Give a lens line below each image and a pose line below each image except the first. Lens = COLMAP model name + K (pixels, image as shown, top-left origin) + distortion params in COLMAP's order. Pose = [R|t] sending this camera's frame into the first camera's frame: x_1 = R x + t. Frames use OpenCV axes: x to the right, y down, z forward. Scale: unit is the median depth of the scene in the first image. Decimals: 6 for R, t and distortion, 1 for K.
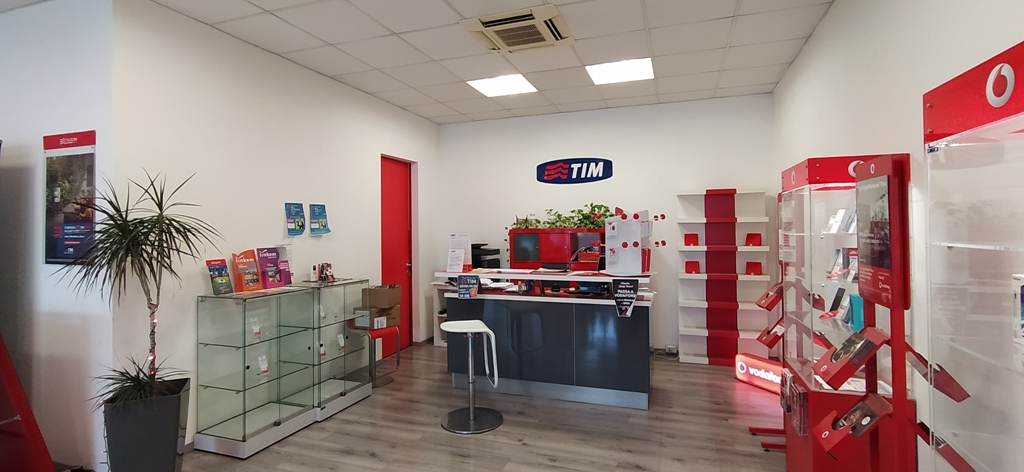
lens RADIAL K [[466.5, 0, 511.1], [0, 466.5, 229.7], [0, 0, 1]] dist [-0.000440, 0.001561]
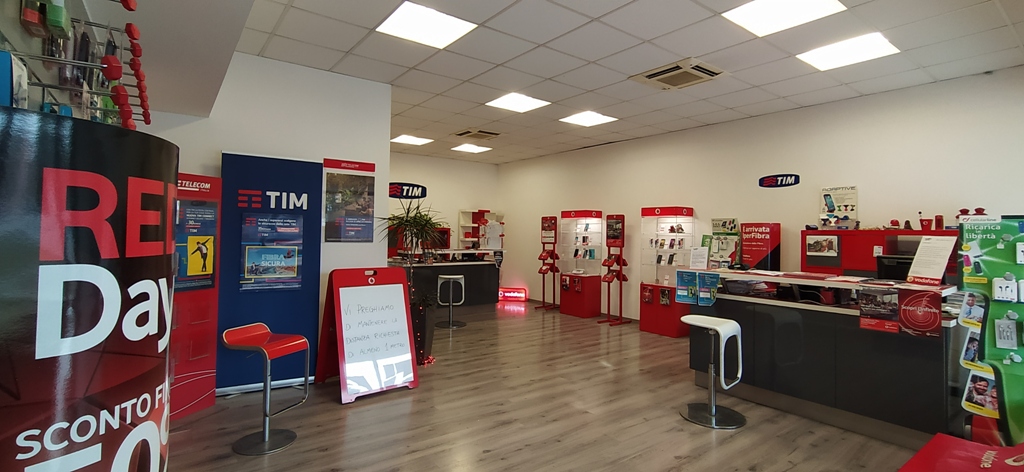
lens RADIAL K [[466.5, 0, 515.5], [0, 466.5, 221.0], [0, 0, 1]] dist [-0.000440, 0.001561]
pose [[0.548721, 0.038856, 0.835102, -1.003863], [-0.019076, 0.999241, -0.033958, 0.023139], [-0.835788, 0.002703, 0.549046, -0.187327]]
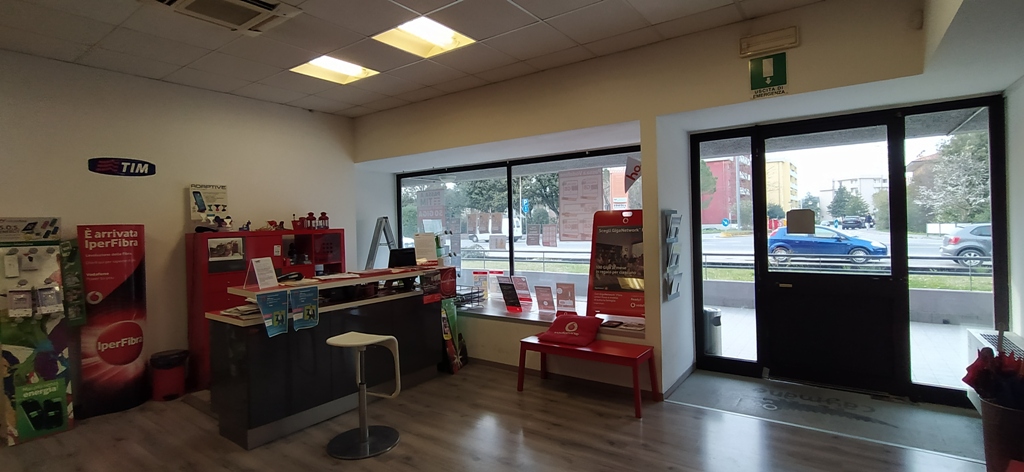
lens RADIAL K [[466.5, 0, 517.5], [0, 466.5, 225.1], [0, 0, 1]] dist [-0.000440, 0.001561]
pose [[-0.962242, 0.034296, 0.270026, -0.654235], [0.035869, 0.999356, 0.000893, 0.005199], [-0.269822, 0.010544, -0.962852, 0.432133]]
